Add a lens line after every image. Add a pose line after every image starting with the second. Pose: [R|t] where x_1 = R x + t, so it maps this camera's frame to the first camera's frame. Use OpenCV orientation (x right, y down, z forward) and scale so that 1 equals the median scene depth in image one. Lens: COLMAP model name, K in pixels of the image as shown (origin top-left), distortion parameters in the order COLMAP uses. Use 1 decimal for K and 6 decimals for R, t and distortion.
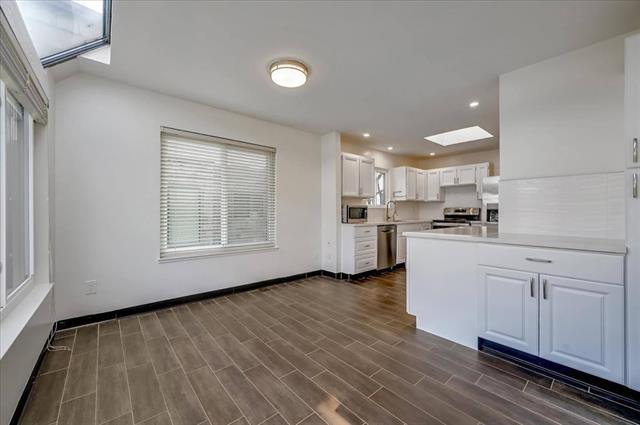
lens RADIAL K [[252.3, 0, 324.1], [0, 252.3, 211.0], [0, 0, 1]] dist [-0.000178, 0.000386]
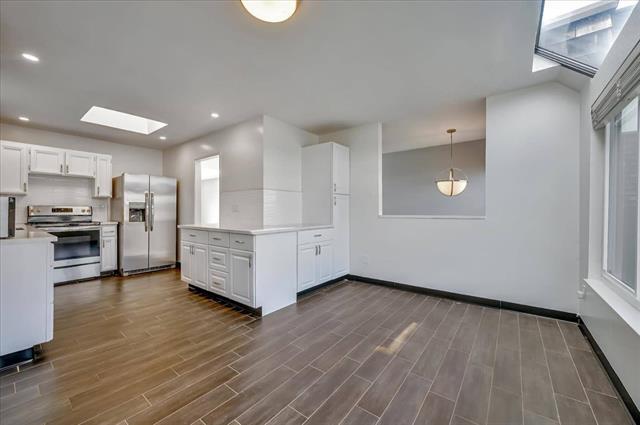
lens RADIAL K [[252.3, 0, 317.9], [0, 252.3, 211.1], [0, 0, 1]] dist [-0.000178, 0.000386]
pose [[-0.182410, -0.002986, 0.983218, -0.404364], [-0.000591, 0.999996, 0.002927, -0.000034], [-0.983222, -0.000048, -0.182411, 0.511822]]
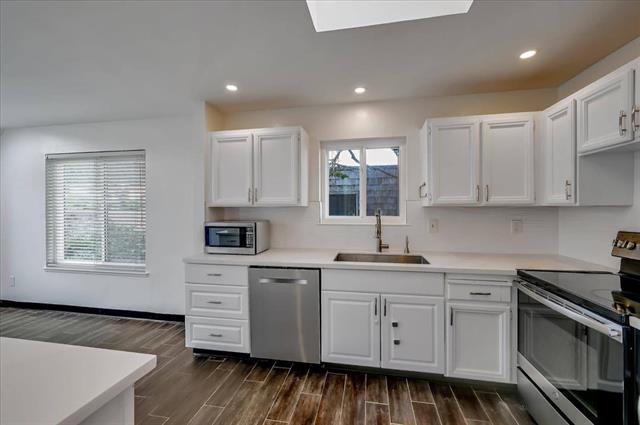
lens RADIAL K [[252.3, 0, 326.3], [0, 252.3, 210.5], [0, 0, 1]] dist [-0.000178, 0.000386]
pose [[0.628742, 0.001629, -0.777612, 0.658844], [0.003332, 0.999983, 0.004789, -0.047659], [0.777607, -0.005602, 0.628726, 0.782779]]
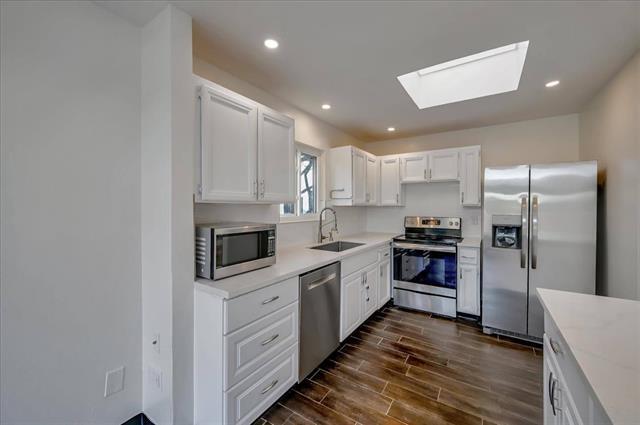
lens RADIAL K [[252.3, 0, 319.3], [0, 252.3, 207.0], [0, 0, 1]] dist [-0.000178, 0.000386]
pose [[0.967773, 0.000737, 0.251825, 0.136713], [-0.001087, 0.999999, 0.001253, -0.049240], [-0.251823, -0.001487, 0.967772, 0.577716]]
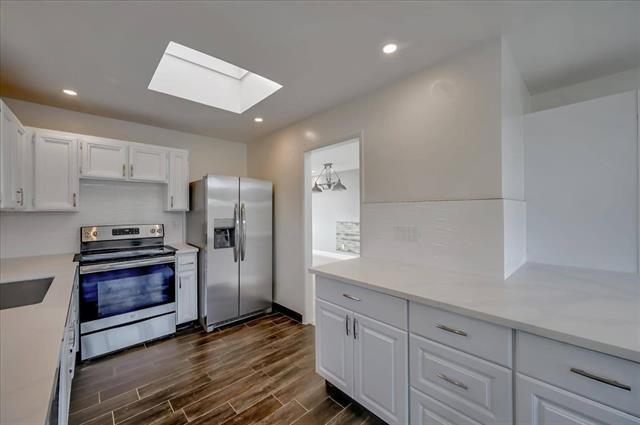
lens RADIAL K [[252.3, 0, 319.2], [0, 252.3, 210.9], [0, 0, 1]] dist [-0.000178, 0.000386]
pose [[-0.019186, -0.000309, 0.999816, 0.035877], [0.006388, 0.999980, 0.000431, -0.049413], [-0.999796, 0.006395, -0.019184, 0.792759]]
